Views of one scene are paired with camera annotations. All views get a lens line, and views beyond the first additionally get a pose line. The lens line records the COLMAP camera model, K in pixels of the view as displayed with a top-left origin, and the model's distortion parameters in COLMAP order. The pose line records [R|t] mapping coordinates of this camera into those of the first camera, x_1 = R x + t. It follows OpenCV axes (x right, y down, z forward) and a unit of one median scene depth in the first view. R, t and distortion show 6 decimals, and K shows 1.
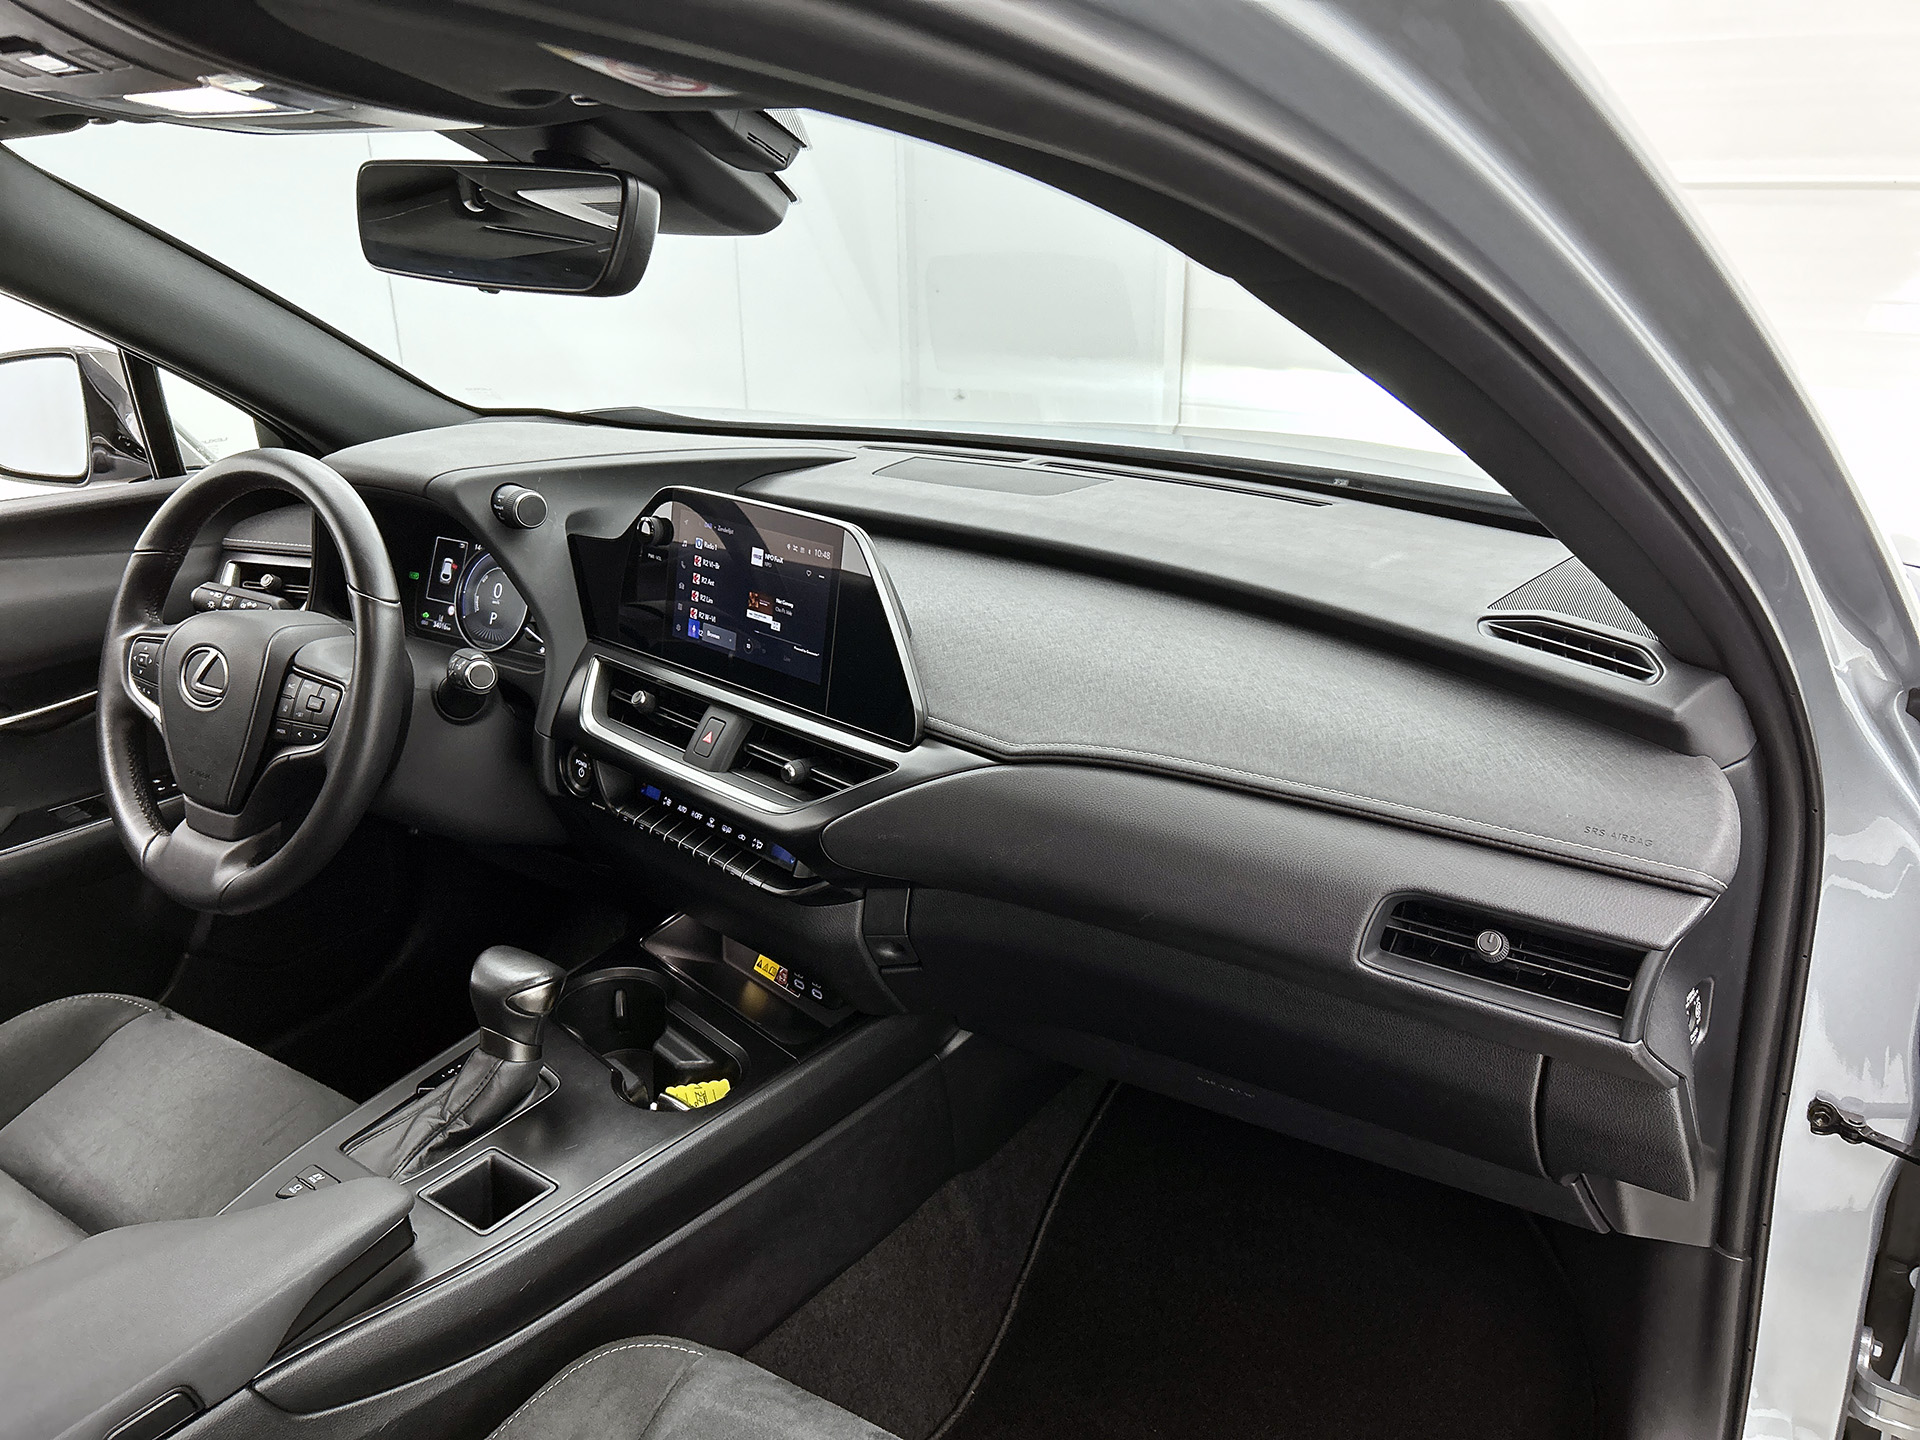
lens RADIAL K [[1448.7, 0, 966.0], [0, 1448.7, 719.6], [0, 0, 1]] dist [0.103132, -0.213724]
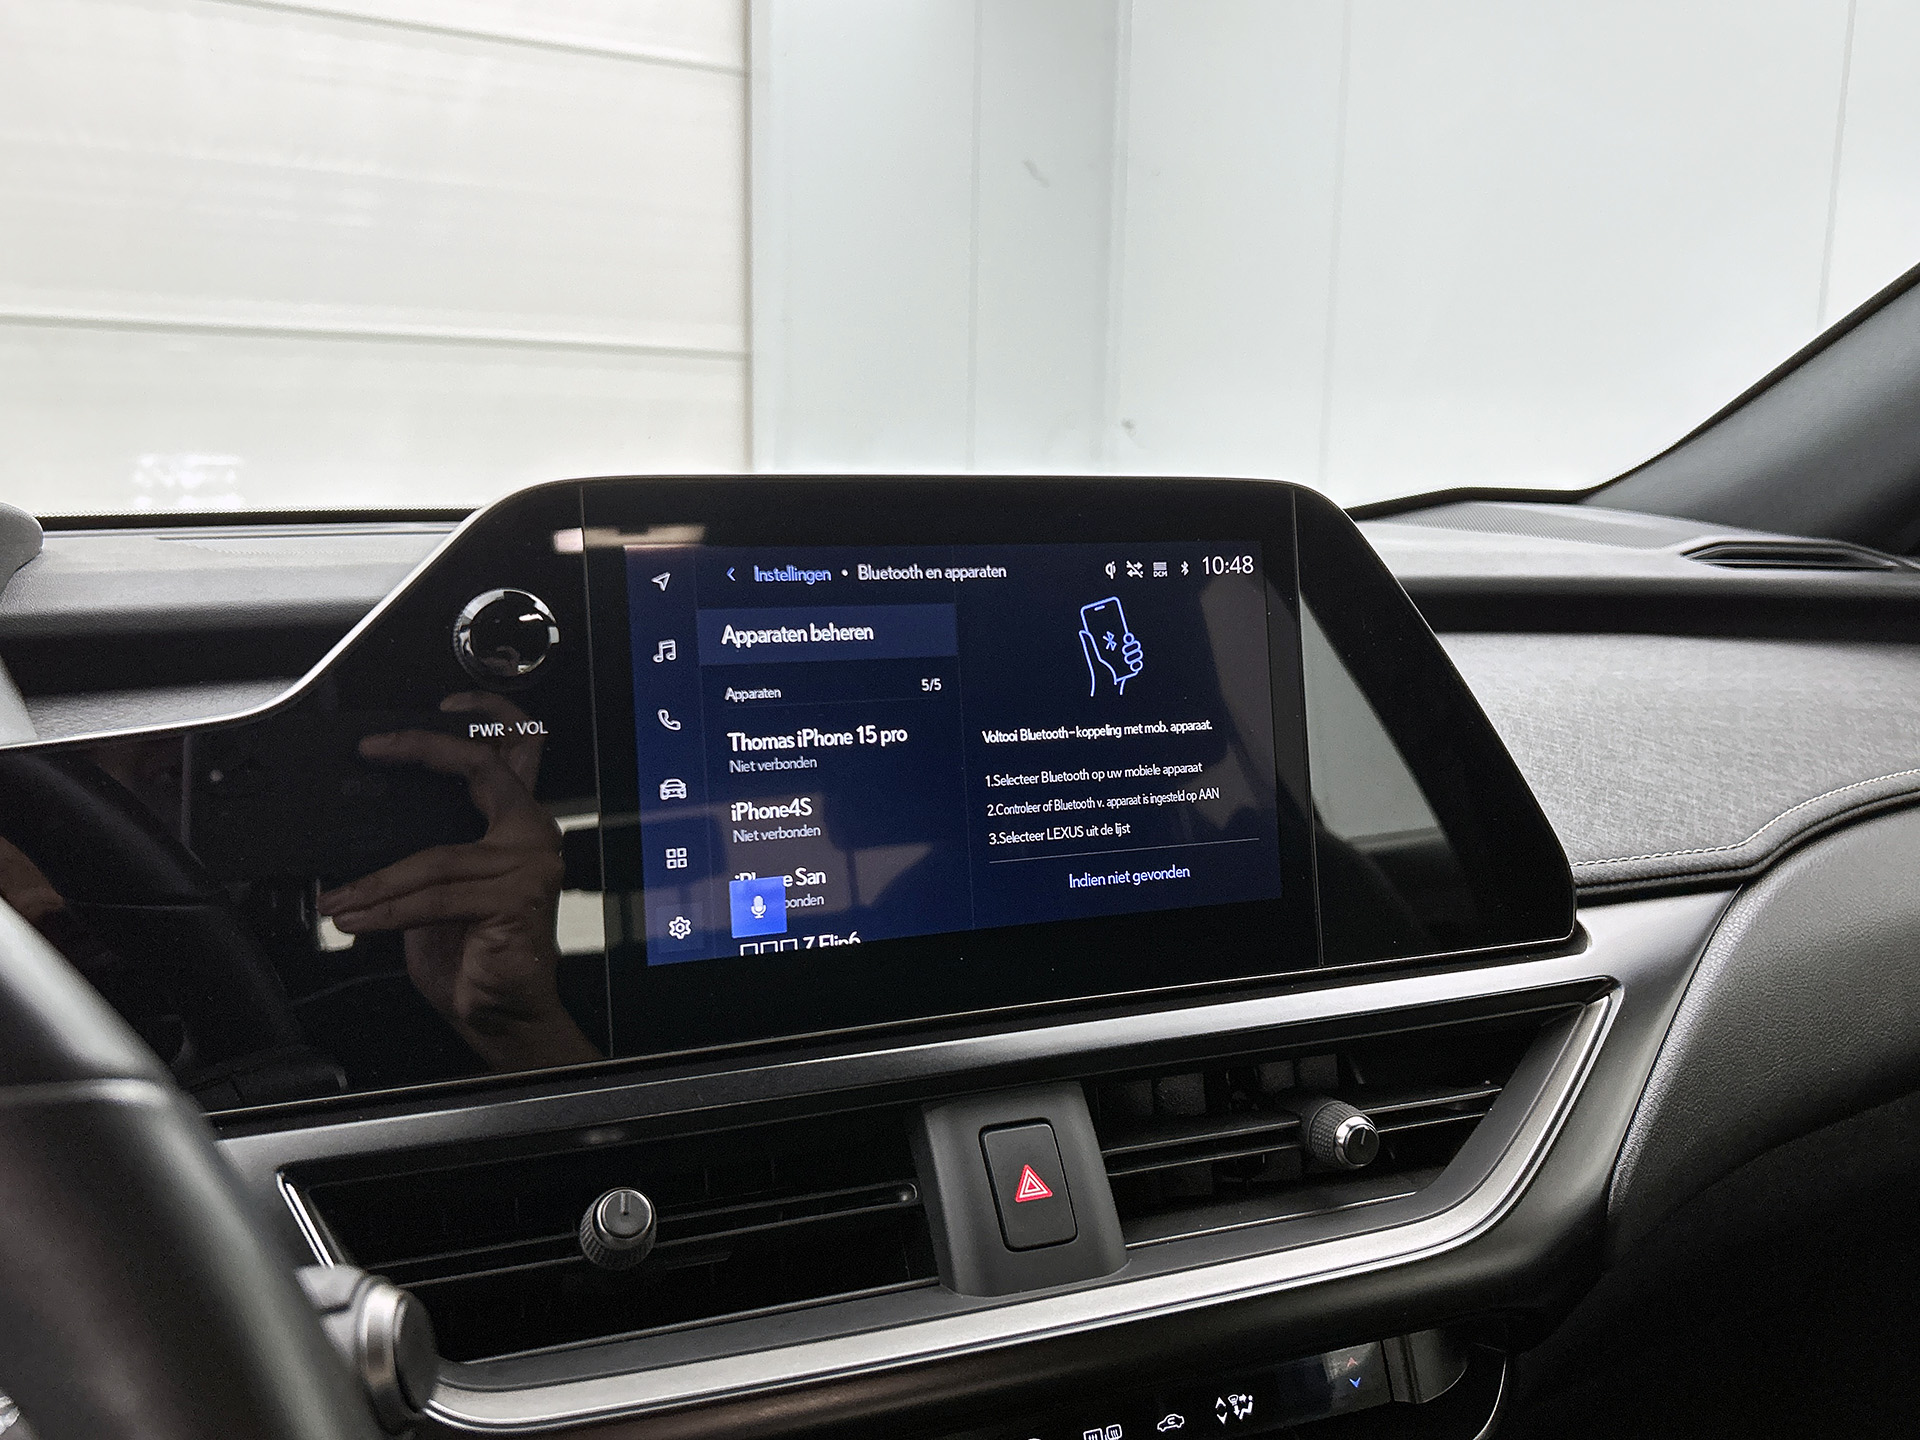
lens RADIAL K [[1697.3, 0, 968.5], [0, 1697.3, 719.3], [0, 0, 1]] dist [0.012401, 0.003039]
pose [[0.410267, -0.142781, 0.900719, -0.500520], [0.306180, 0.951905, 0.011433, -0.093576], [-0.859031, 0.271091, 0.434252, 0.807514]]
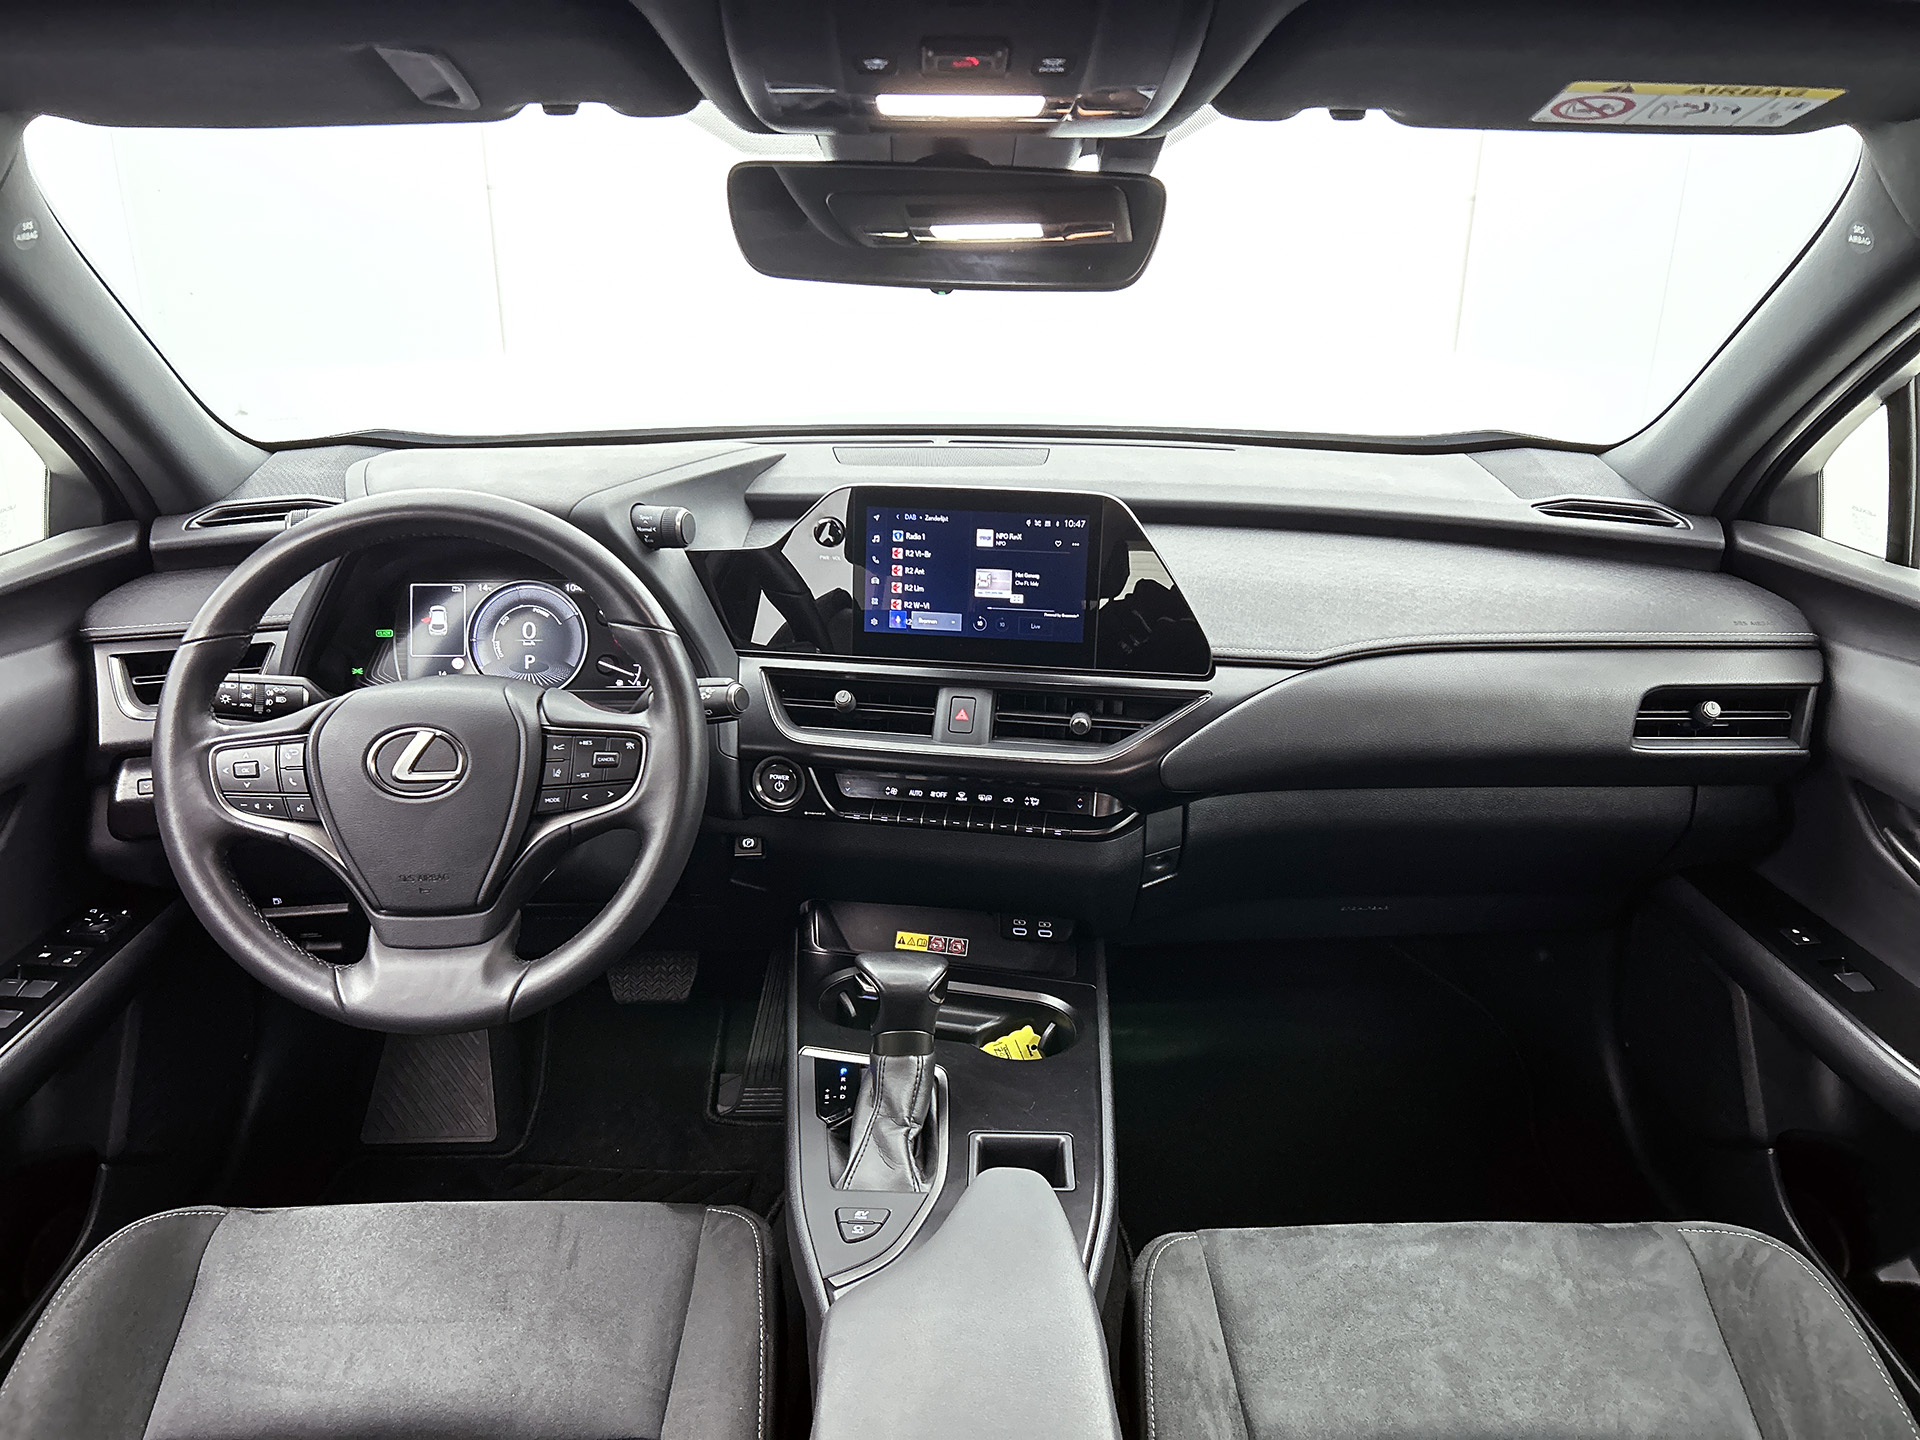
lens RADIAL K [[1448.7, 0, 966.0], [0, 1448.7, 719.6], [0, 0, 1]] dist [0.103132, -0.213724]
pose [[0.822419, -0.191682, 0.535617, -0.724822], [0.188412, 0.980164, 0.061474, -0.047908], [-0.536776, 0.050359, 0.842221, 0.116099]]
